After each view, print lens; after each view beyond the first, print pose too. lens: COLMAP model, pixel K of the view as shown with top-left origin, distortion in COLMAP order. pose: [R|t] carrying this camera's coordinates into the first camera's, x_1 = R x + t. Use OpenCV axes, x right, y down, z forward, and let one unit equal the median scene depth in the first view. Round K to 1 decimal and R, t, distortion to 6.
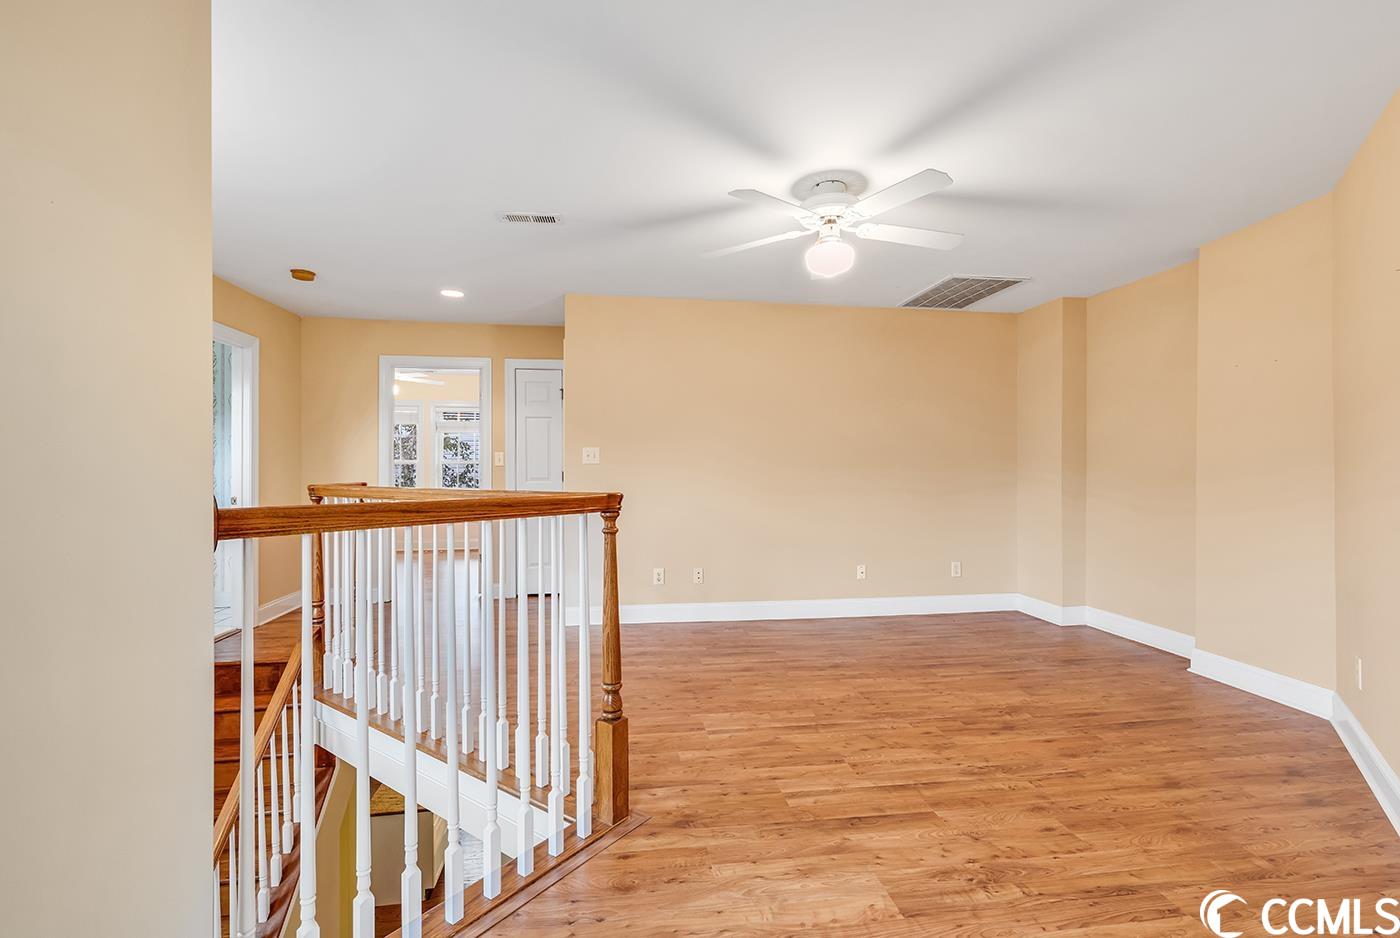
lens RADIAL K [[618.7, 0, 700.0], [0, 618.7, 469.0], [0, 0, 1]] dist [-0.017599, -0.000006]
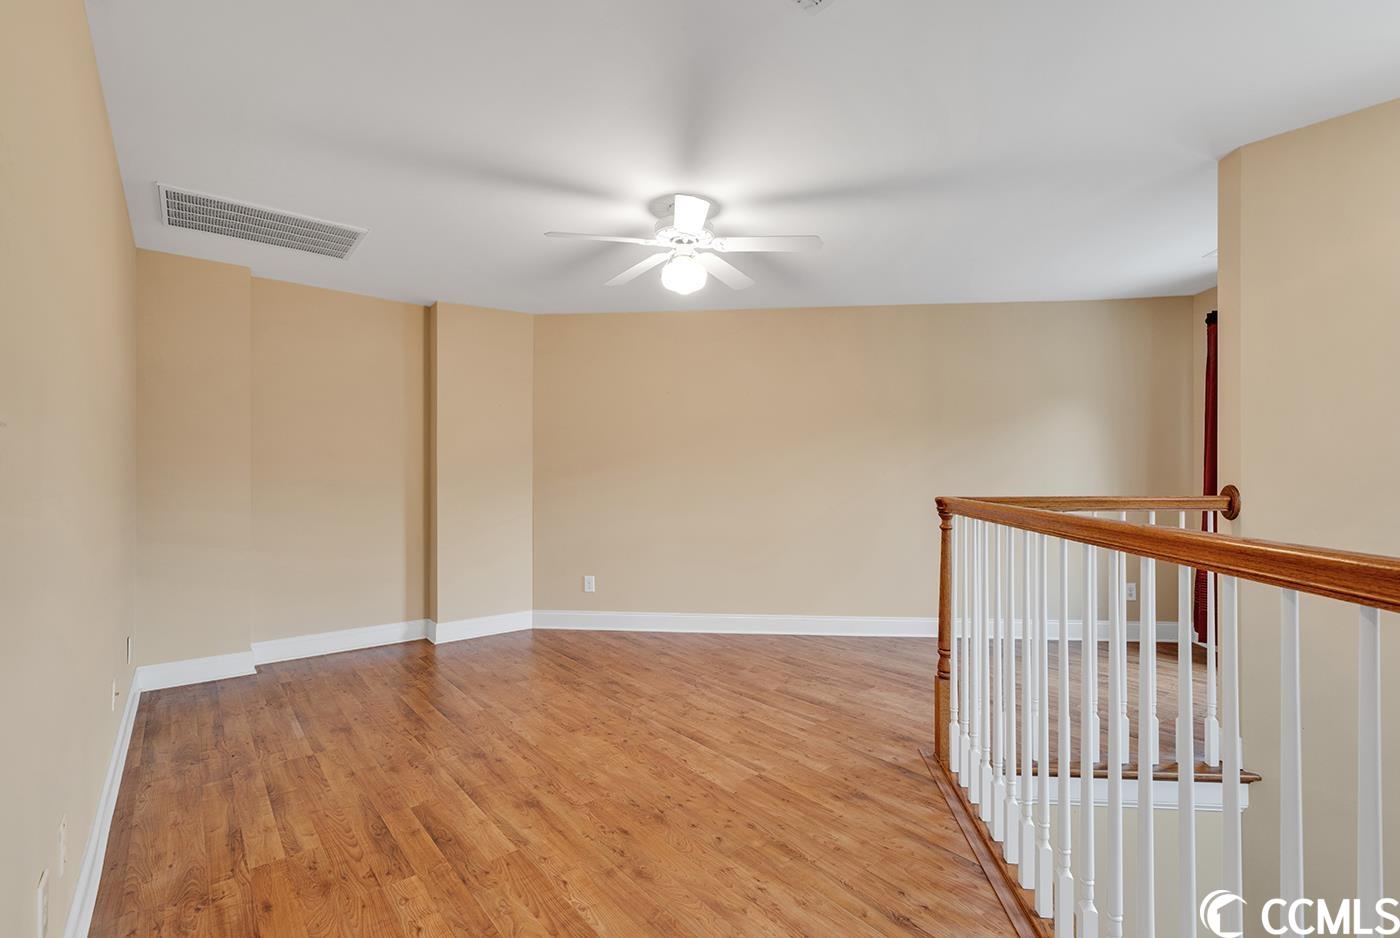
lens RADIAL K [[634.7, 0, 712.7], [0, 634.7, 467.5], [0, 0, 1]] dist [0.005960, -0.000383]
pose [[-0.520025, 0.011391, 0.854075, -0.736520], [0.004627, 0.999934, -0.010519, -0.006660], [-0.854139, -0.001519, -0.520043, 1.525965]]
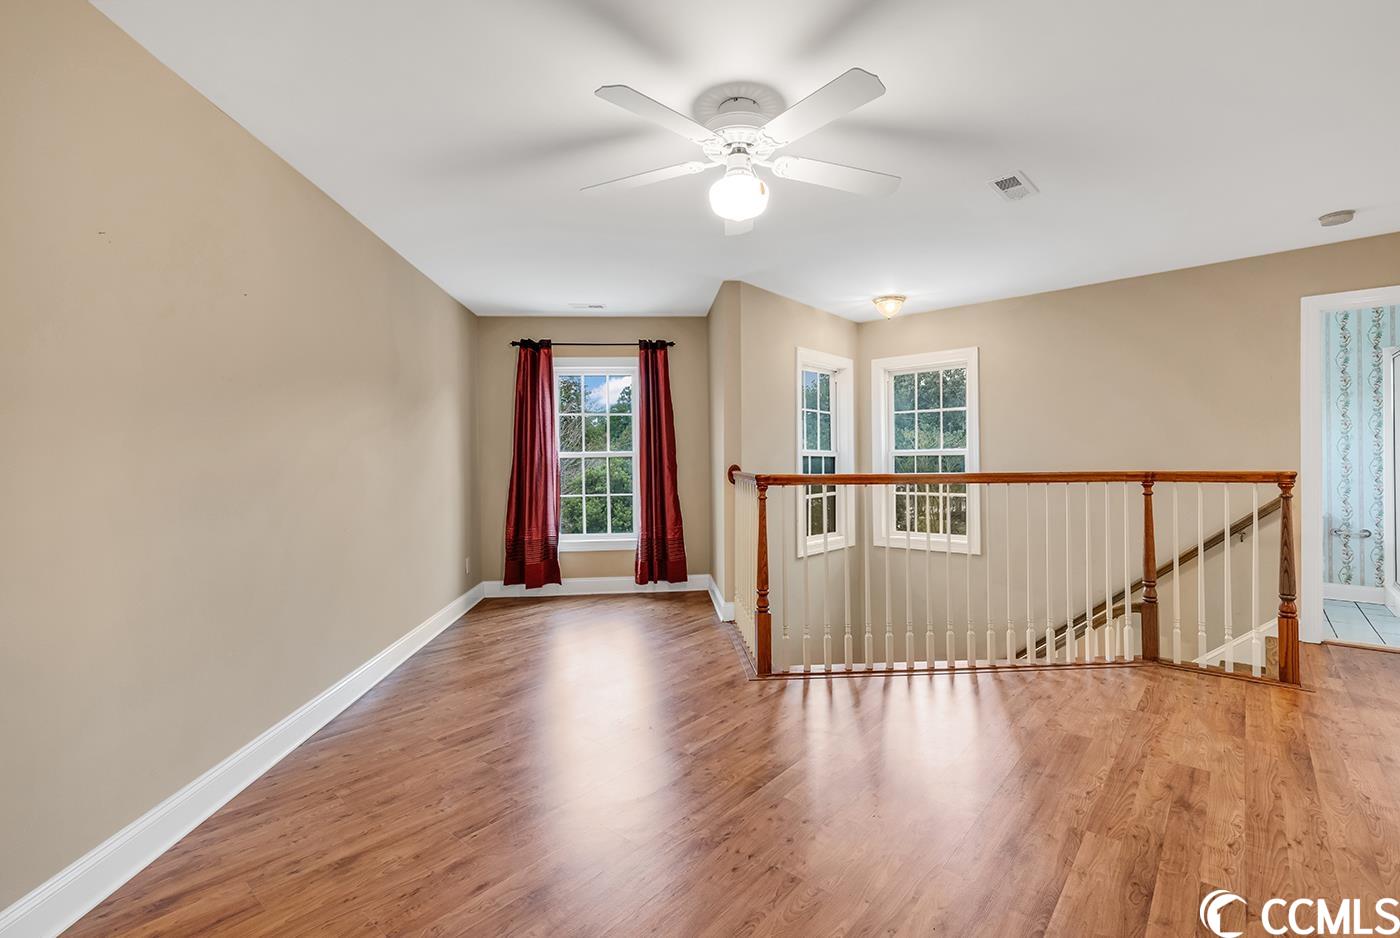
lens RADIAL K [[631.3, 0, 699.9], [0, 631.3, 458.9], [0, 0, 1]] dist [0.001647, 0.000053]
pose [[-0.757703, 0.009001, -0.652537, 0.792972], [0.011441, 0.999934, 0.000508, -0.003728], [0.652499, -0.007081, -0.757757, 1.595842]]
